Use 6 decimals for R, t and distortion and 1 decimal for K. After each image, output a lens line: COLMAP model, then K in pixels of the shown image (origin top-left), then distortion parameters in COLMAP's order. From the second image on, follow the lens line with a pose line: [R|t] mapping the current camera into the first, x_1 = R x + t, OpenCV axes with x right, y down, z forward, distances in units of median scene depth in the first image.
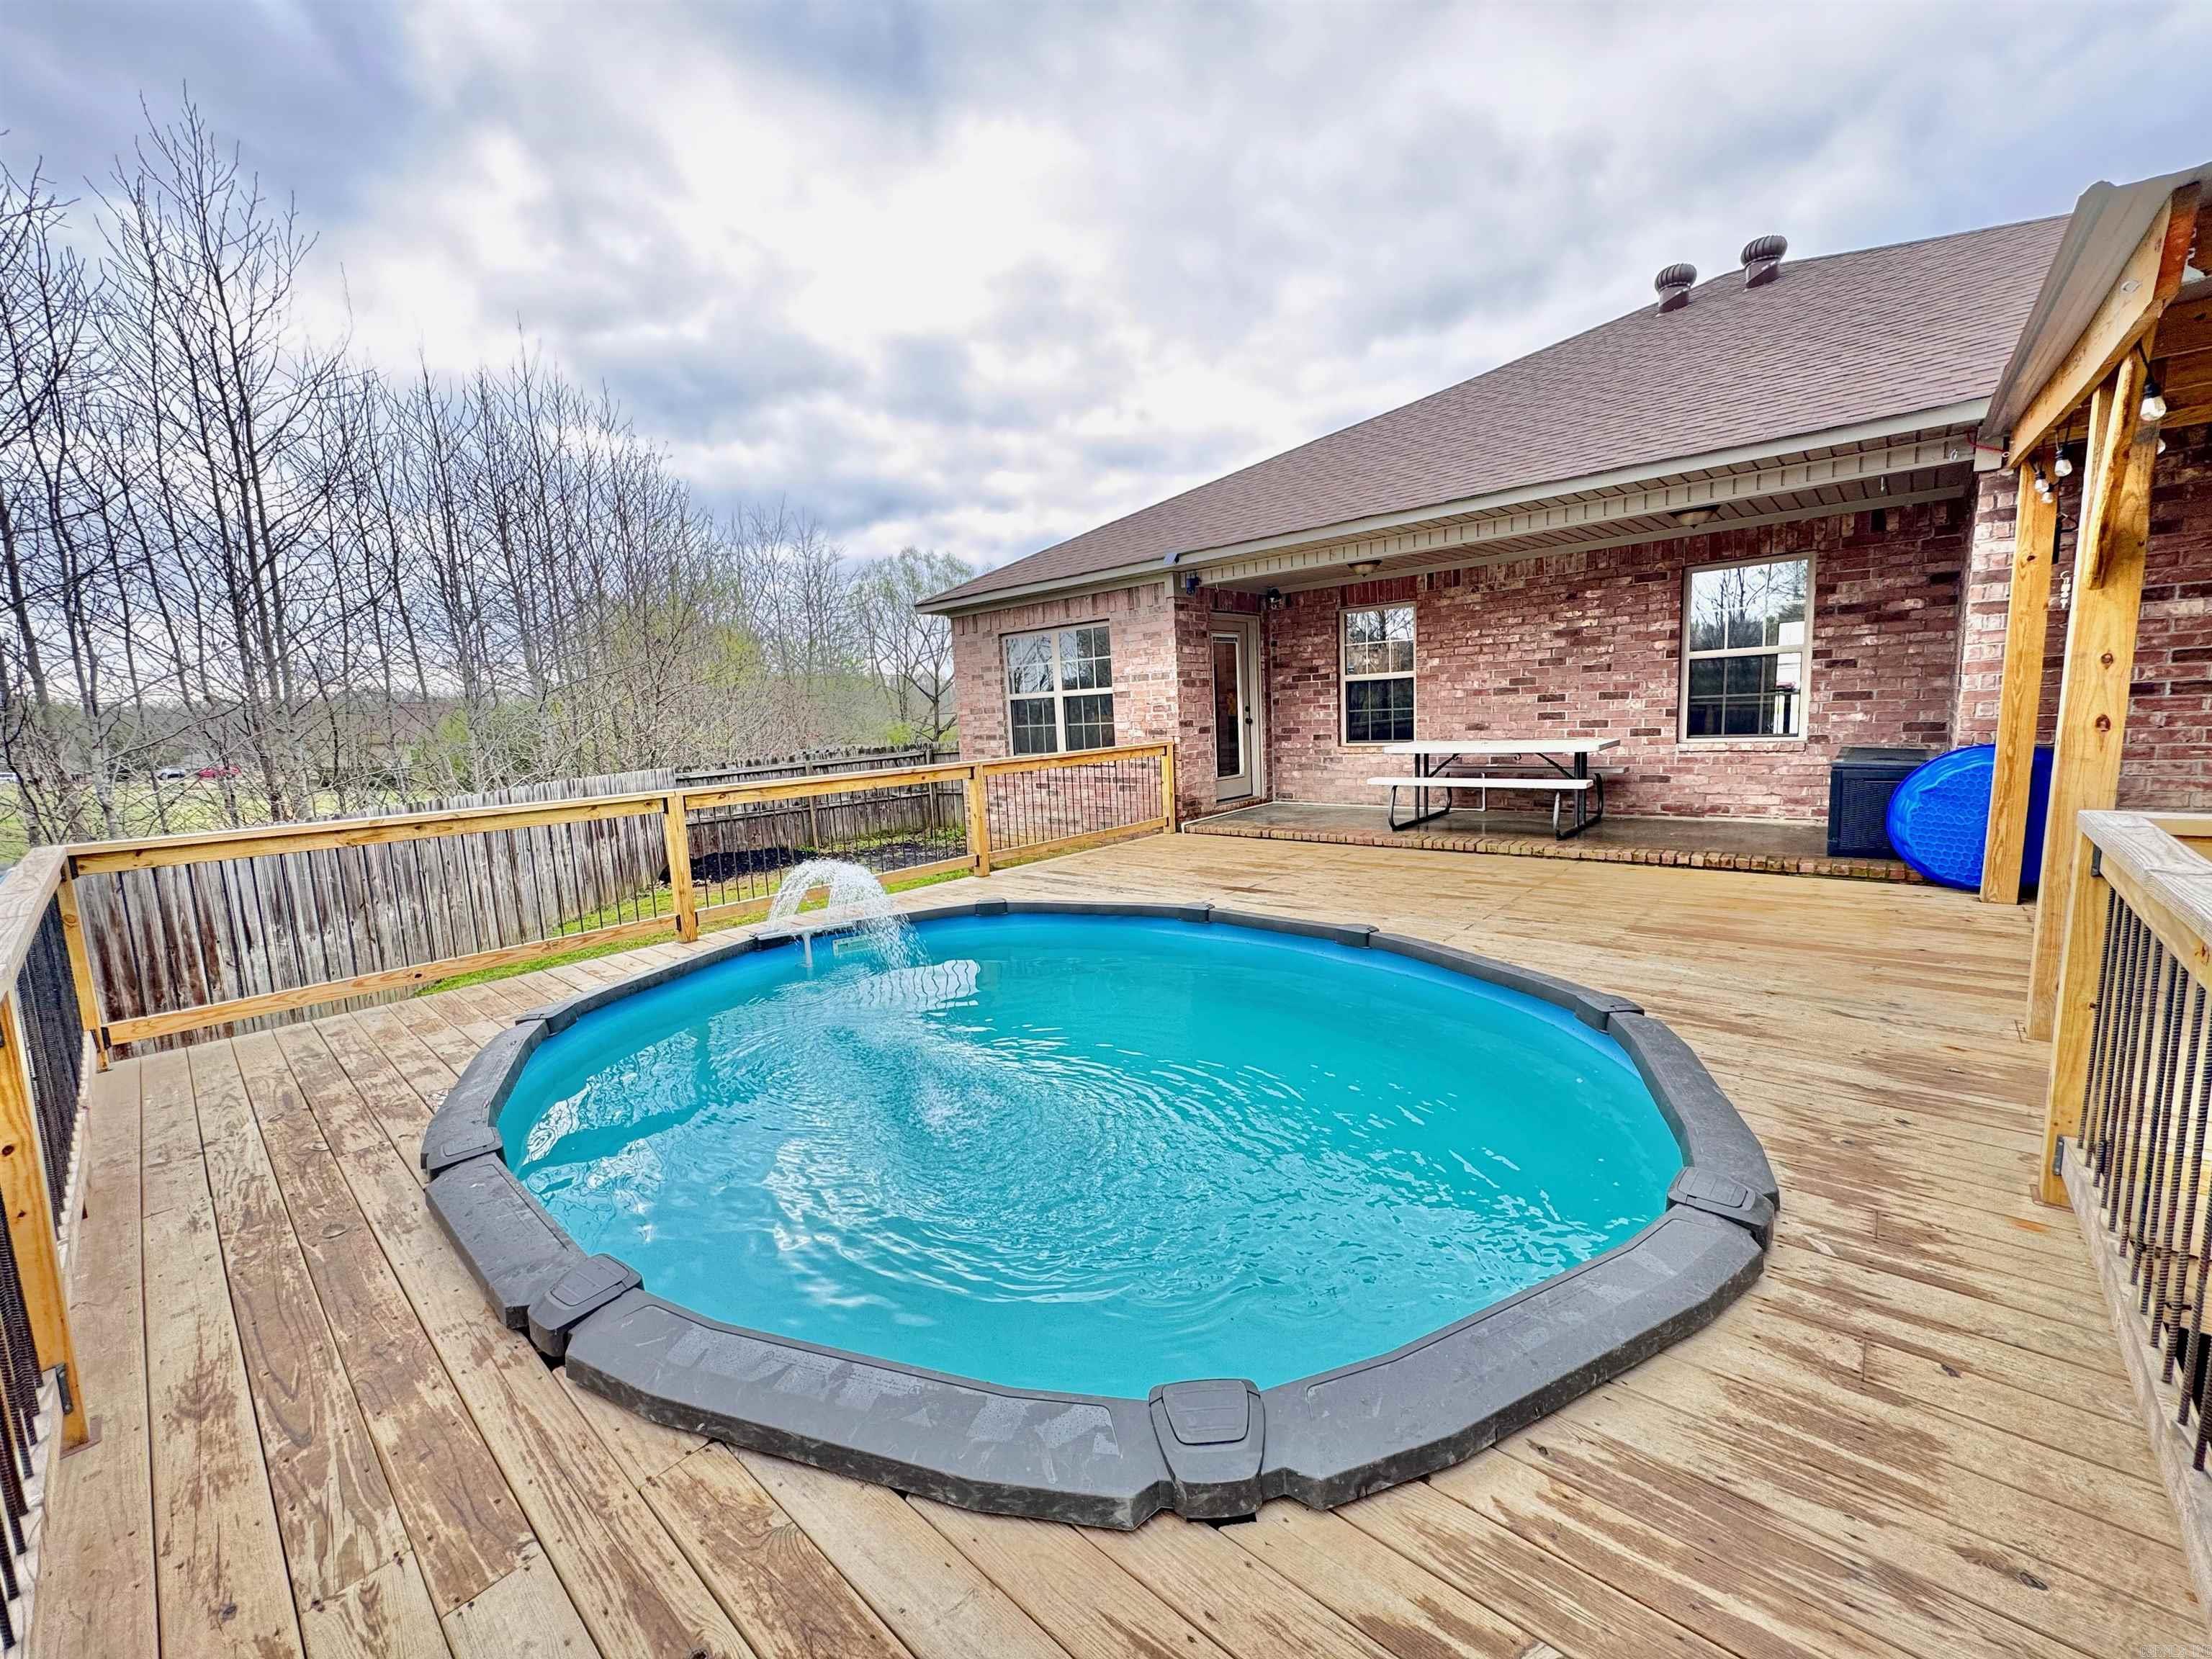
lens RADIAL K [[881.7, 0, 1106.0], [0, 881.7, 829.5], [0, 0, 1]] dist [-0.000890, 0.000057]
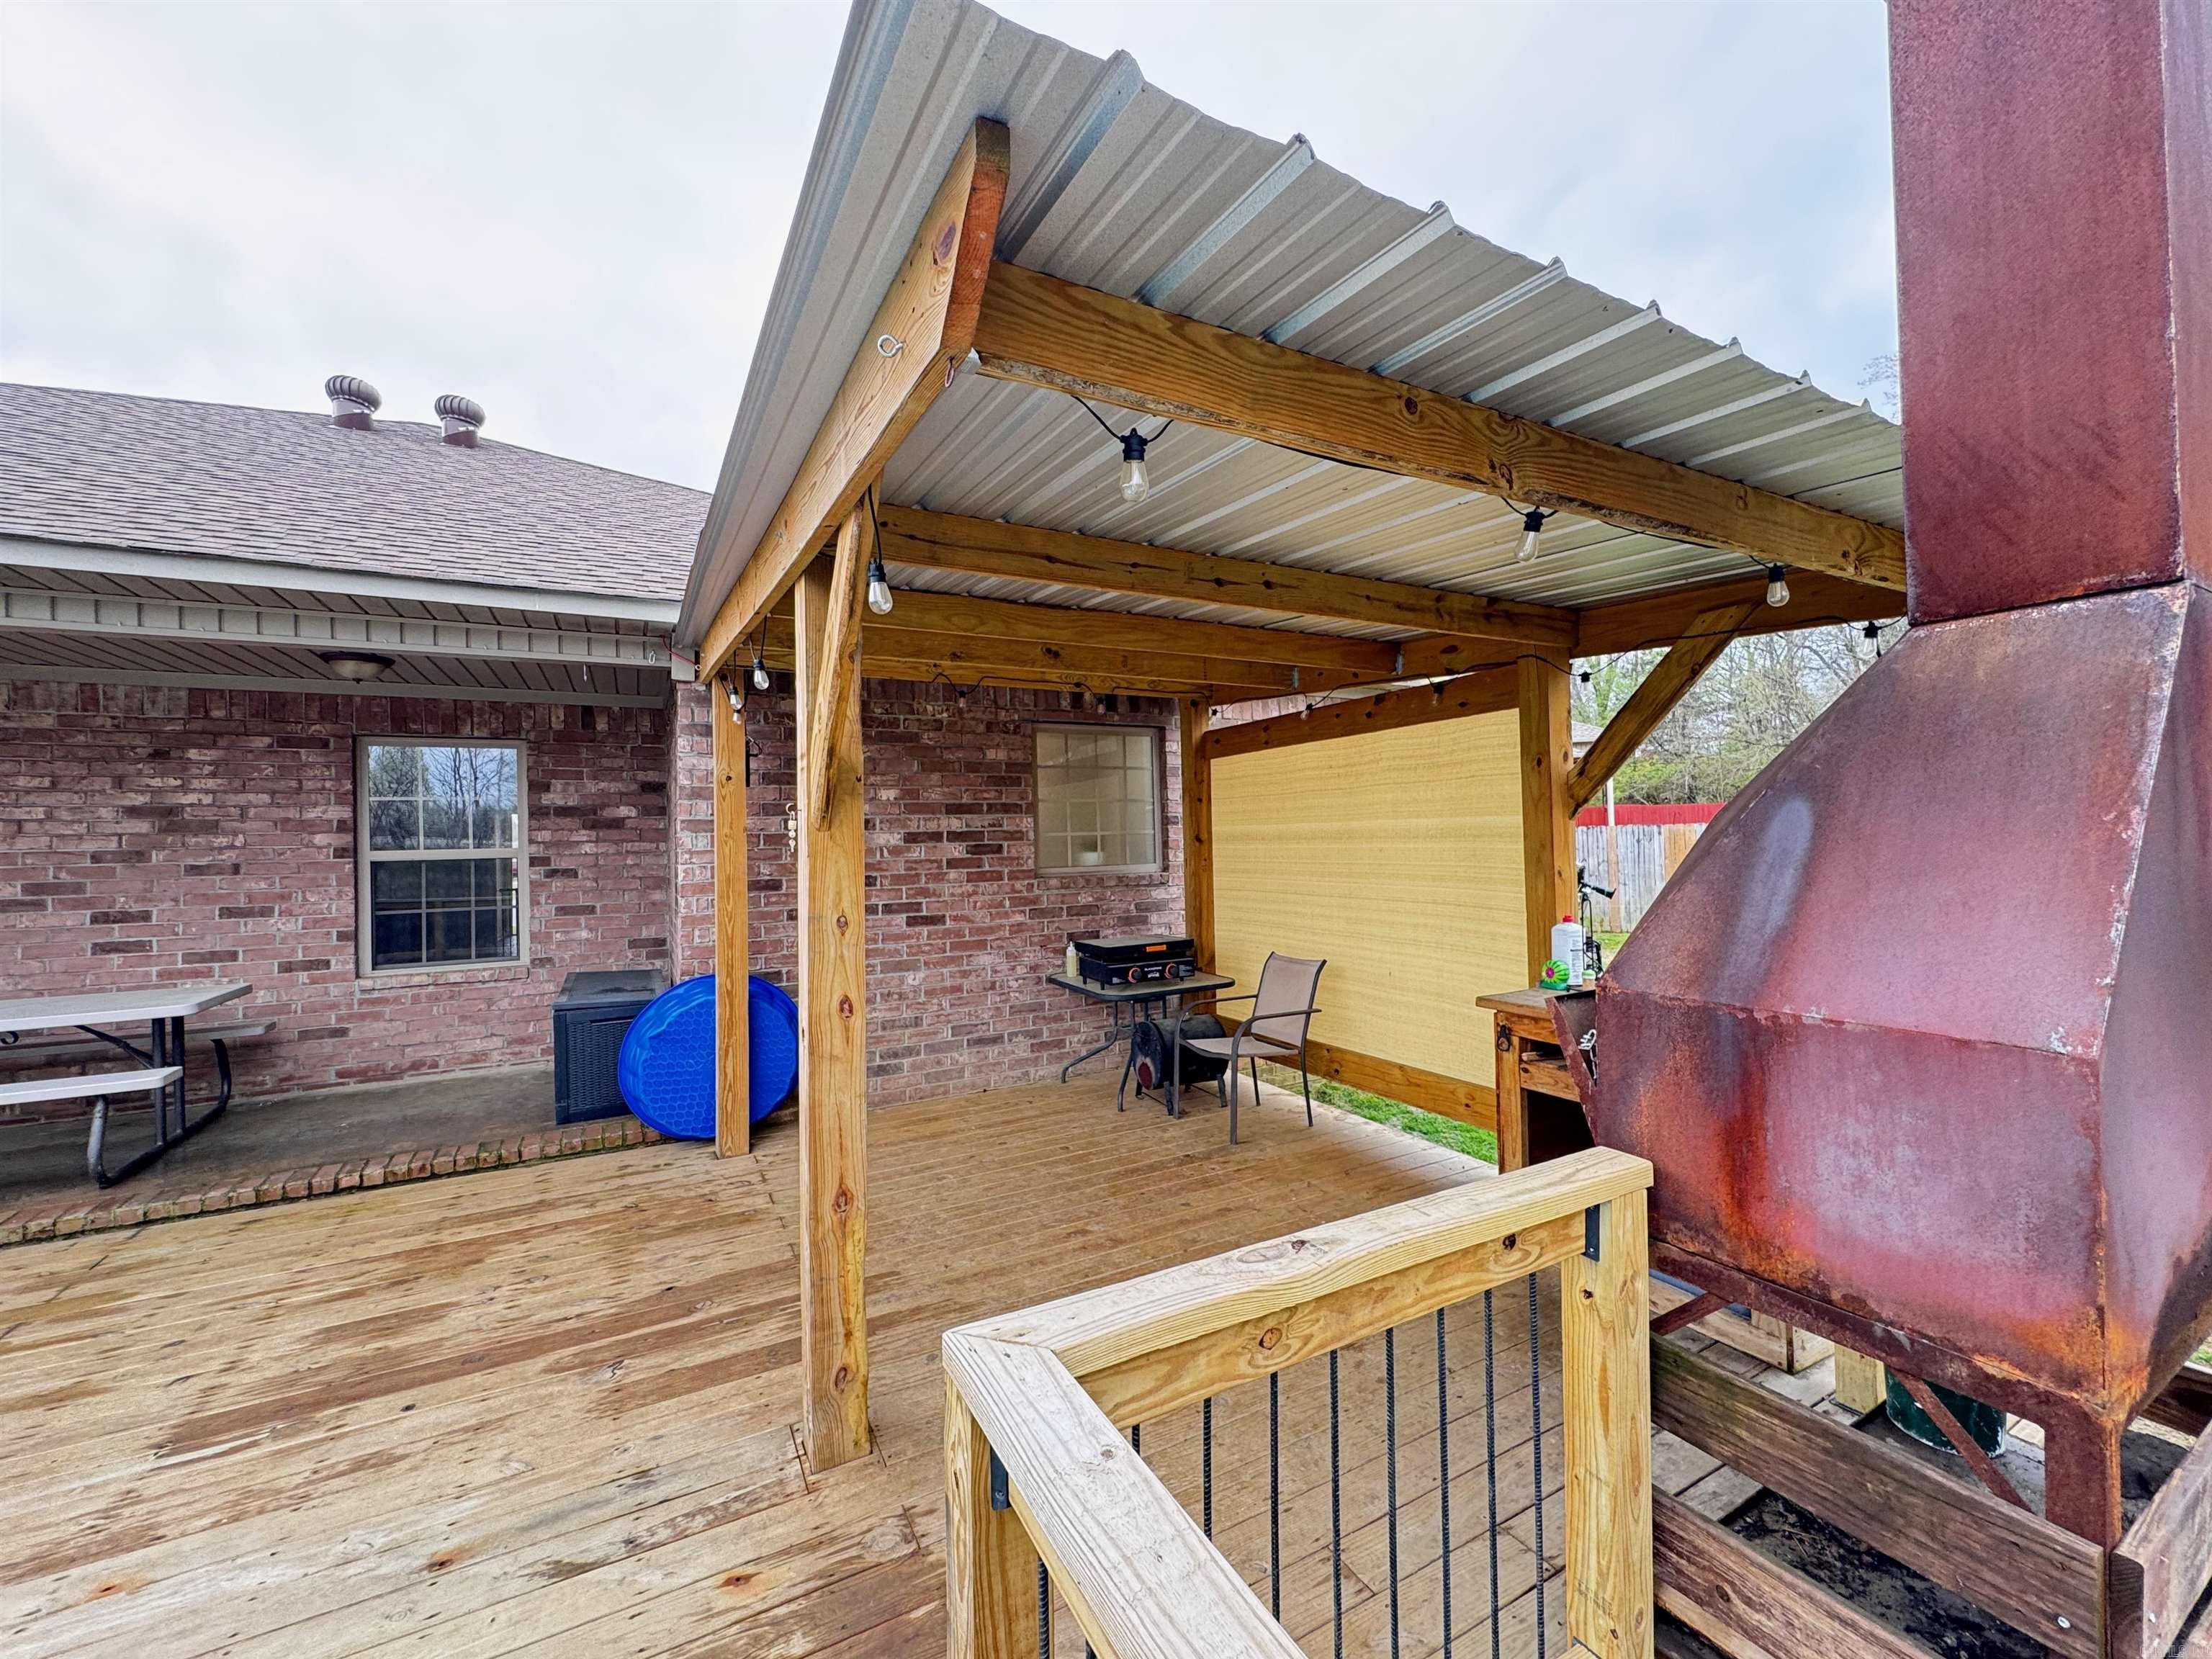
lens RADIAL K [[881.7, 0, 1106.0], [0, 881.7, 829.5], [0, 0, 1]] dist [-0.000890, 0.000057]
pose [[0.339330, 0.057693, 0.938896, 0.208114], [0.132929, 0.985160, -0.108578, -0.066980], [-0.931228, 0.161650, 0.326626, 0.221237]]
